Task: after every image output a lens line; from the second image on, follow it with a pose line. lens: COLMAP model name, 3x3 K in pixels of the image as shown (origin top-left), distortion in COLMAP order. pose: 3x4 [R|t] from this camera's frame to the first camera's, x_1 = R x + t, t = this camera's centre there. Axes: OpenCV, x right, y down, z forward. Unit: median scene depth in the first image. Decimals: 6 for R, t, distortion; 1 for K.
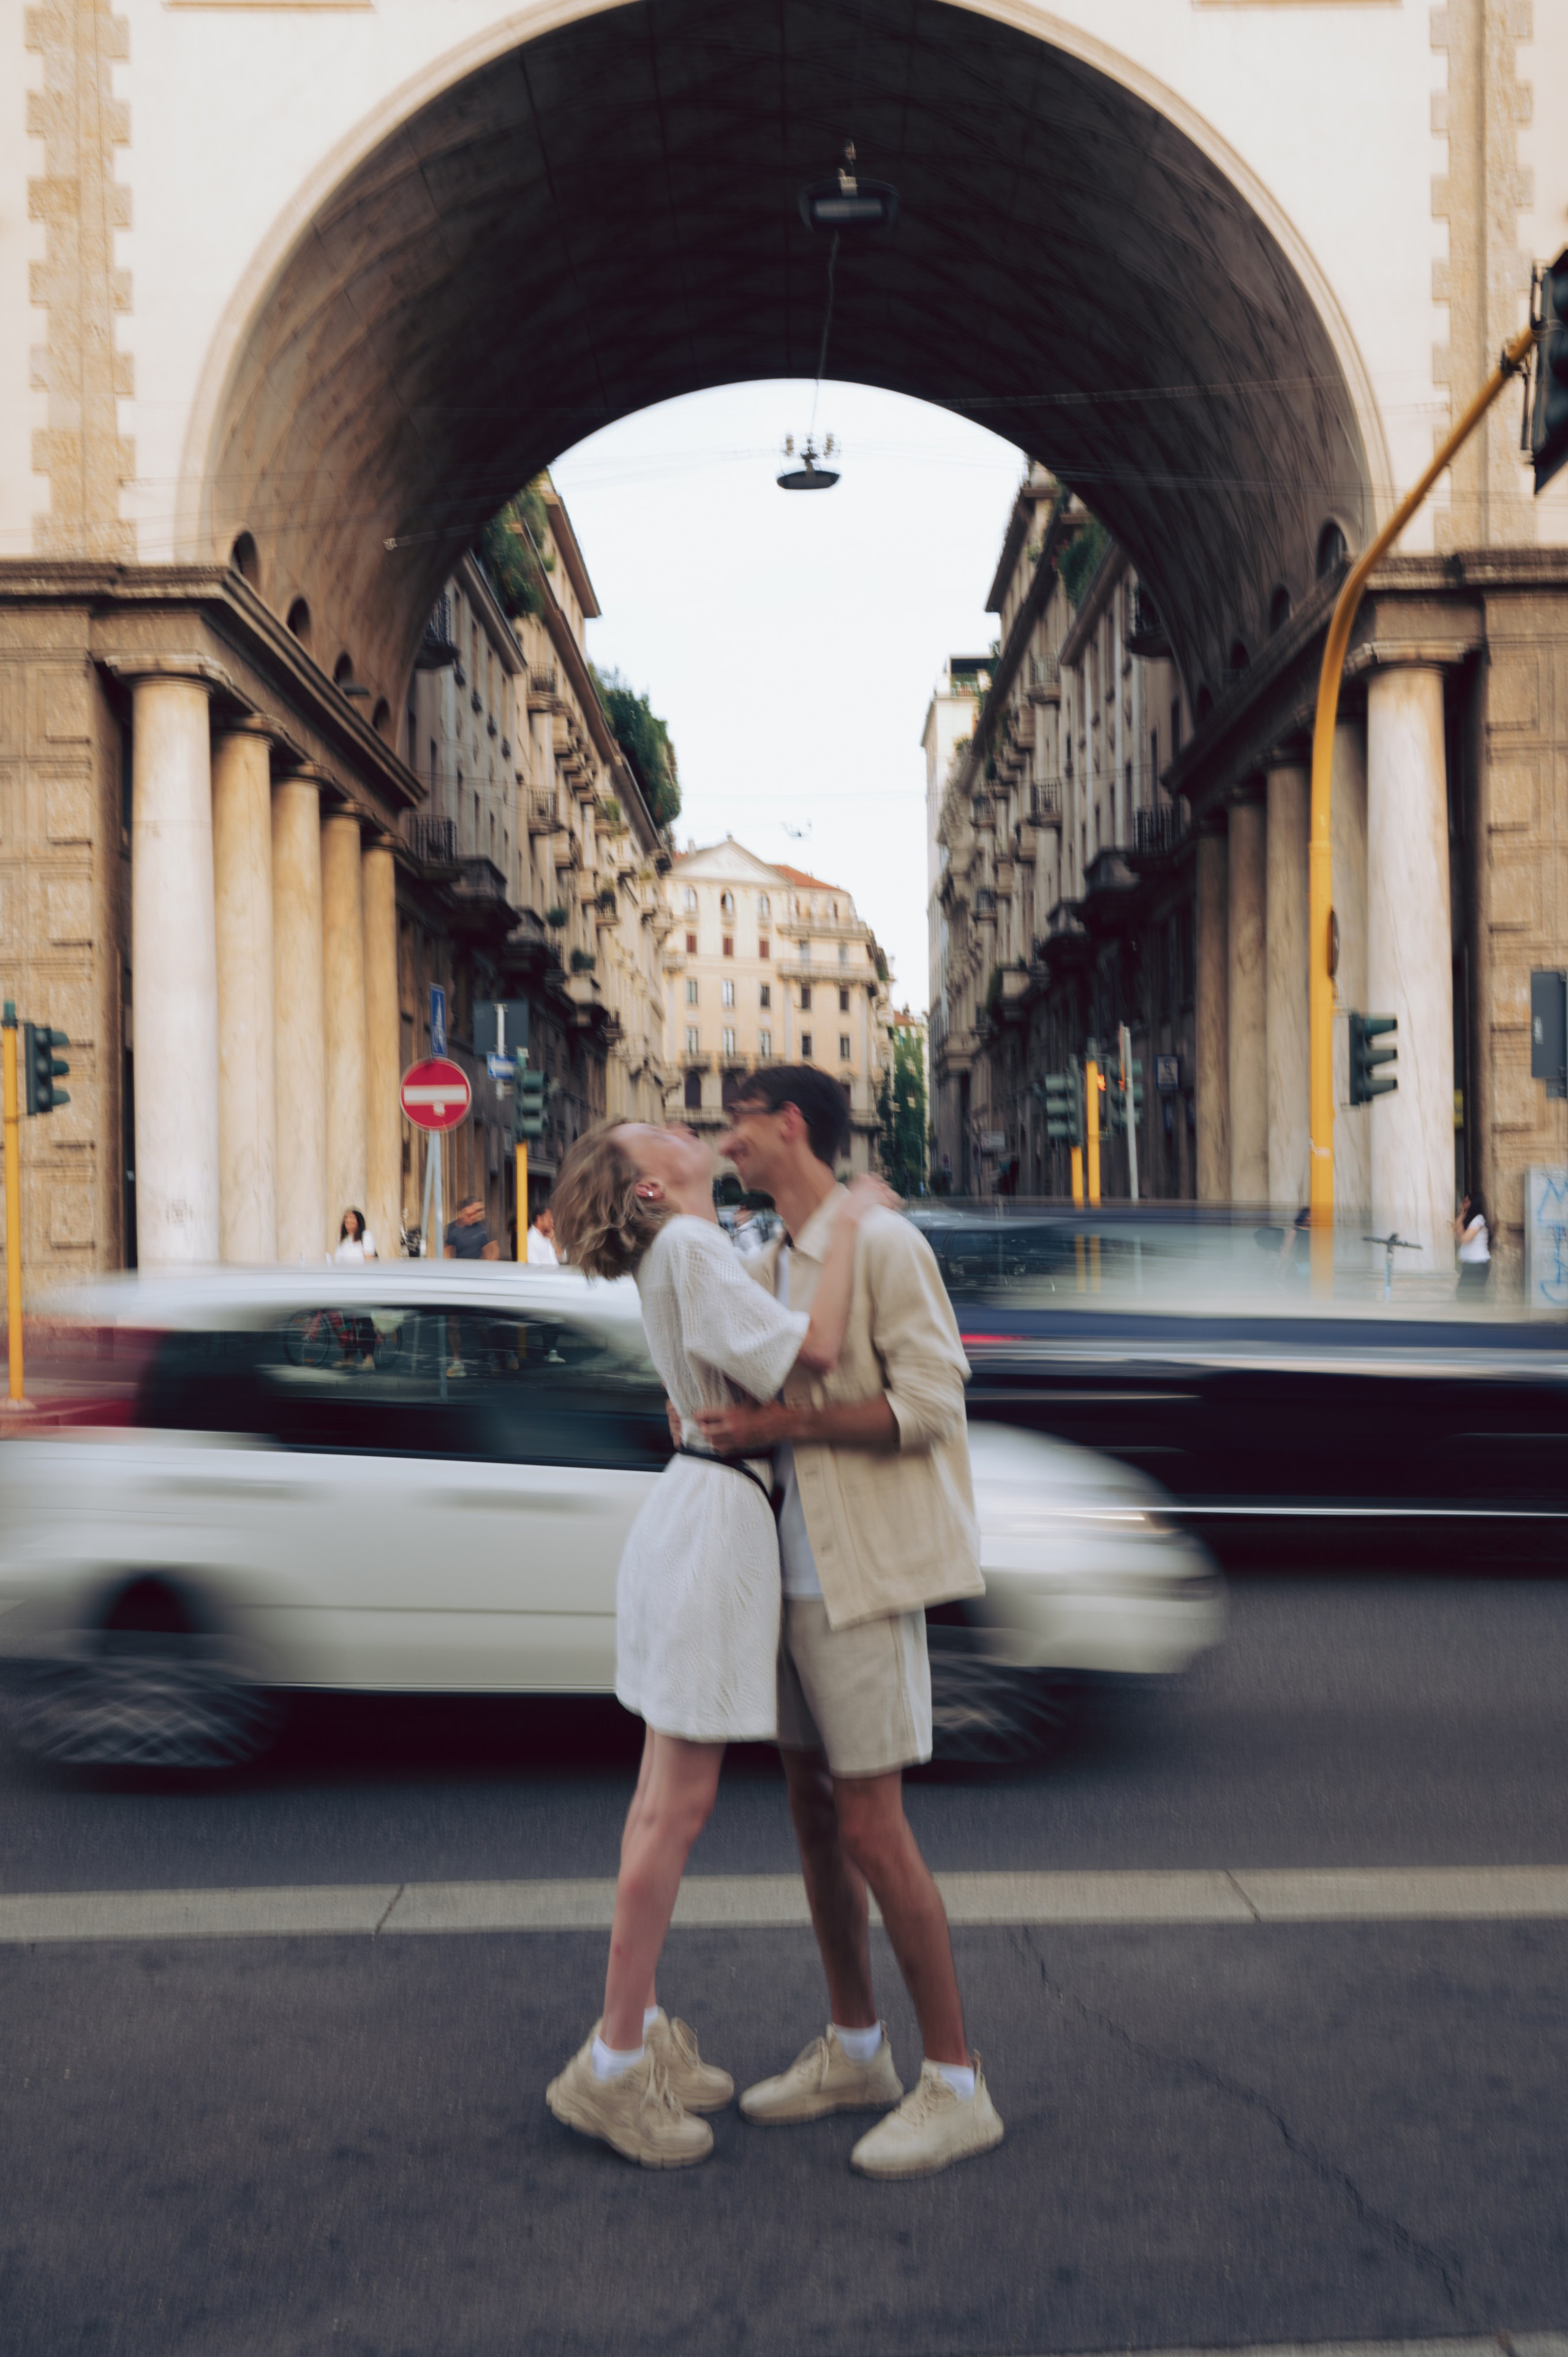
lens RADIAL K [[2436.5, 0, 788.0], [0, 2436.5, 1185.9], [0, 0, 1]] dist [-0.012099, 0.000000]
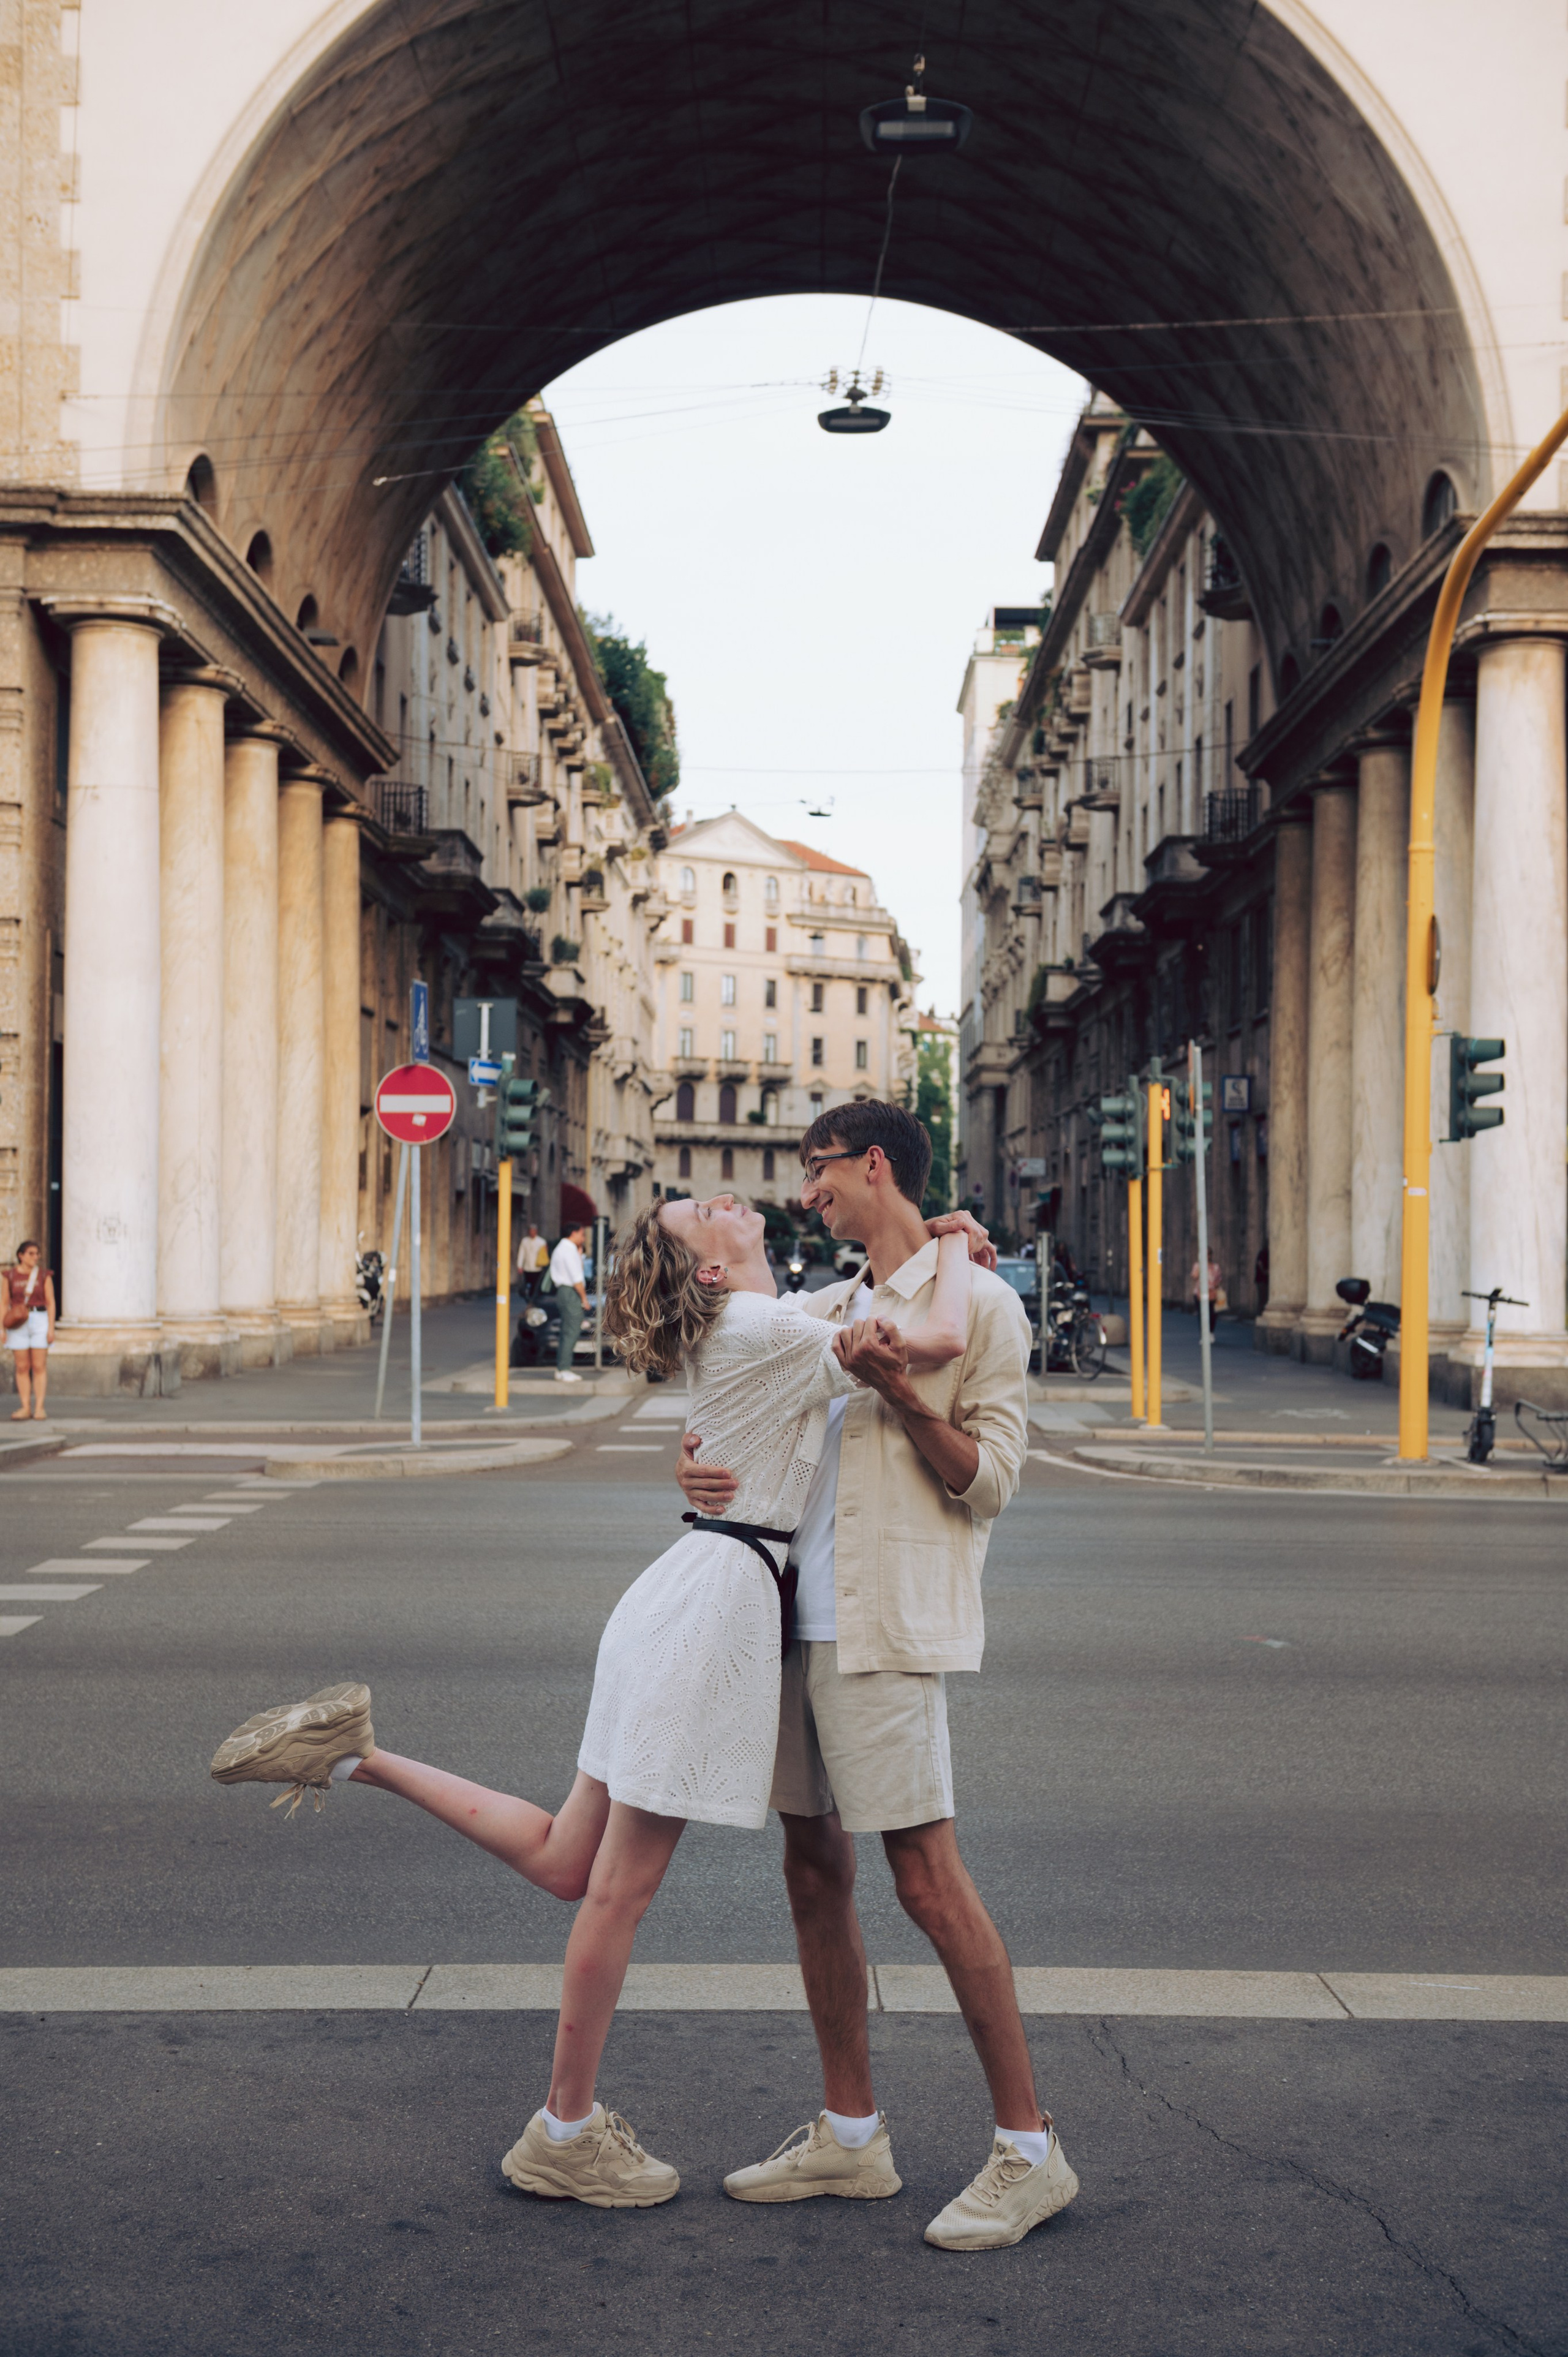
lens RADIAL K [[2813.4, 0, 778.0], [0, 2813.4, 1170.1], [0, 0, 1]] dist [0.033559, 0.000000]
pose [[0.999723, 0.023033, -0.004912, -0.004299], [-0.023105, 0.999618, -0.015139, -0.000480], [0.004561, 0.015248, 0.999873, -0.013319]]
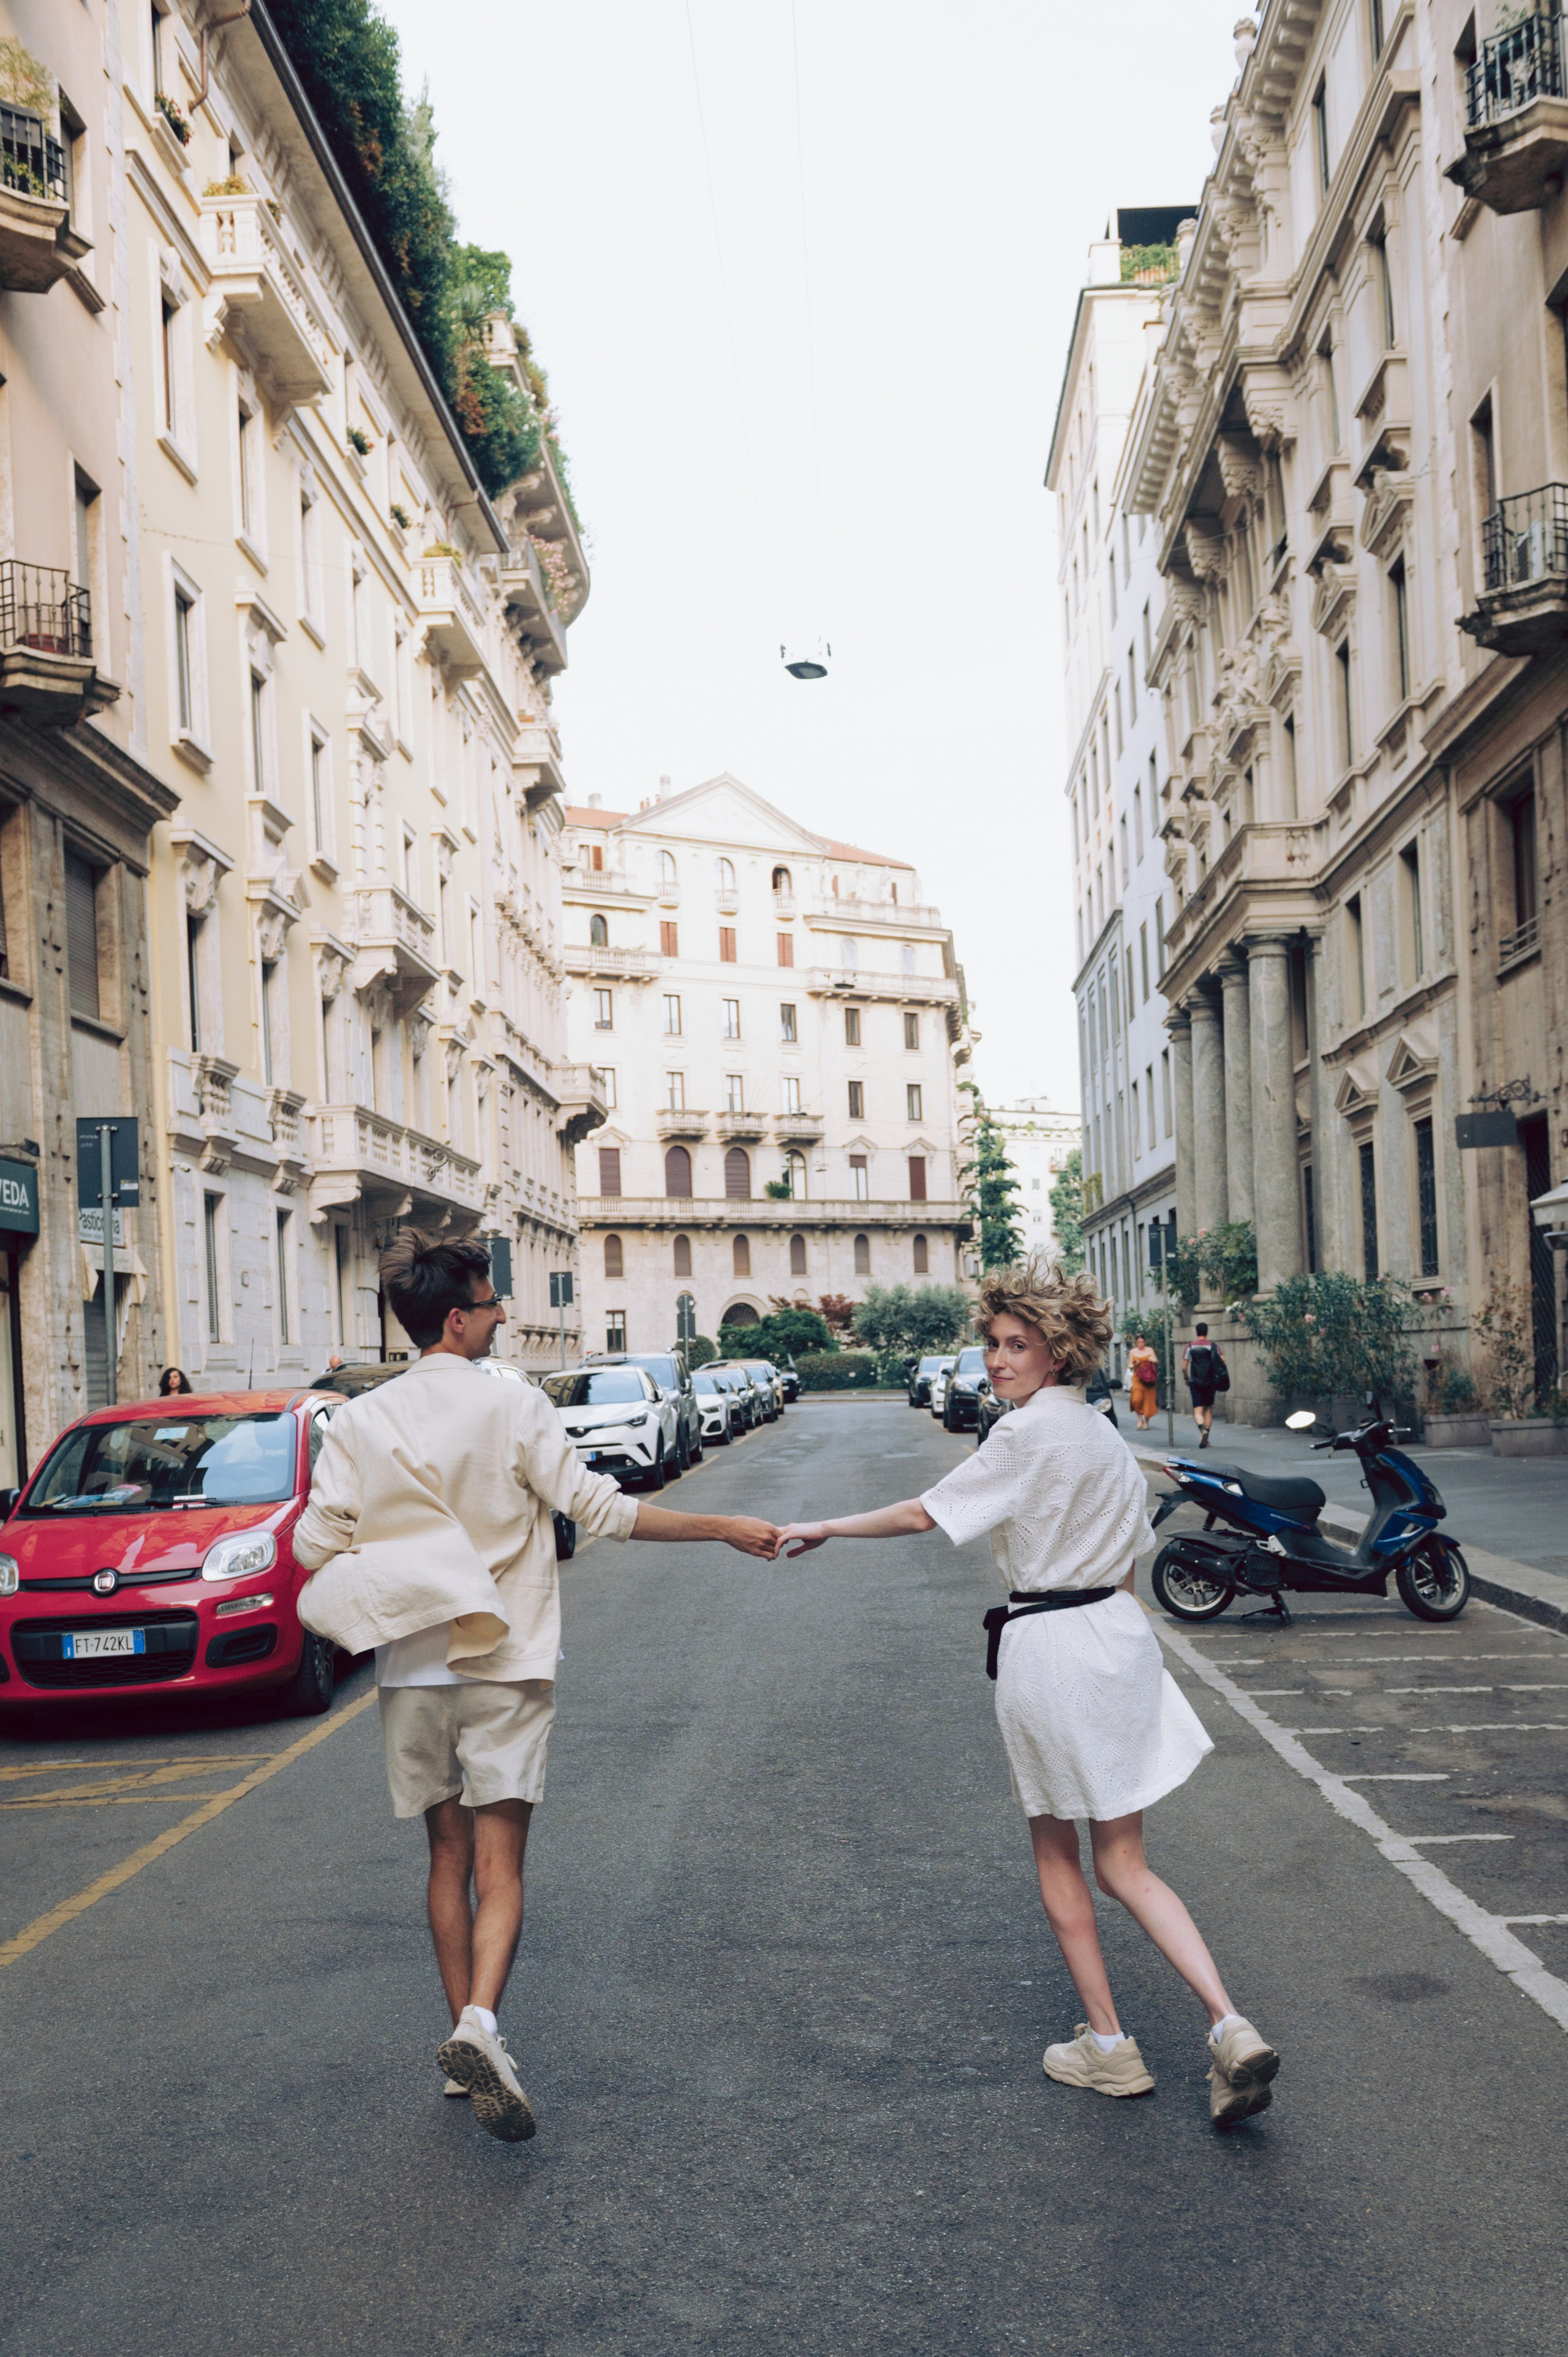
lens RADIAL K [[1999.9, 0, 790.3], [0, 1999.9, 1183.9], [0, 0, 1]] dist [0.003572, 0.000696]
pose [[0.999041, -0.030895, -0.031020, 0.050979], [0.028449, 0.996670, -0.076416, 0.041394], [0.033277, 0.075460, 0.996593, 4.027640]]
